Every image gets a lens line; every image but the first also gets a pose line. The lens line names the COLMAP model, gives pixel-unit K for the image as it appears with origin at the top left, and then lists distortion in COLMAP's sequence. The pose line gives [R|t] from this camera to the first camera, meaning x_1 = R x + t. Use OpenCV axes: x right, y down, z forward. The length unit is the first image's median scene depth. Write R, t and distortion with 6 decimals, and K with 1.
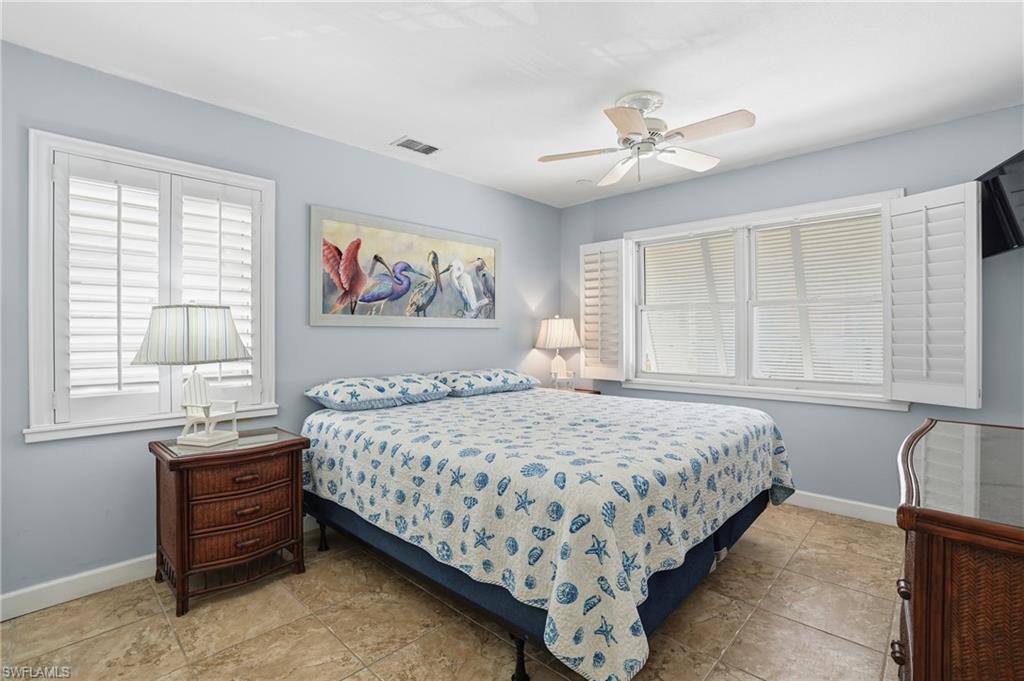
lens RADIAL K [[478.8, 0, 513.0], [0, 478.8, 339.5], [0, 0, 1]] dist [-0.029403, 0.004958]
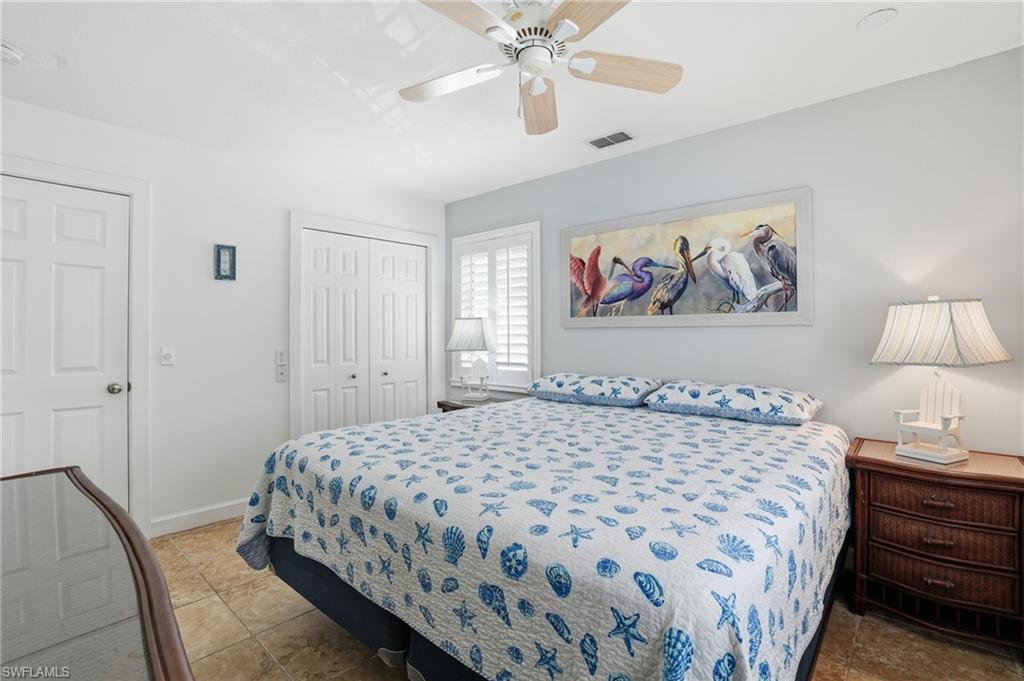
lens RADIAL K [[478.8, 0, 512.2], [0, 478.8, 334.5], [0, 0, 1]] dist [-0.029403, 0.004958]
pose [[0.051743, 0.004404, -0.998651, 0.706373], [-0.004452, 0.999981, 0.004179, -0.014480], [0.998651, 0.004230, 0.051762, 0.708179]]
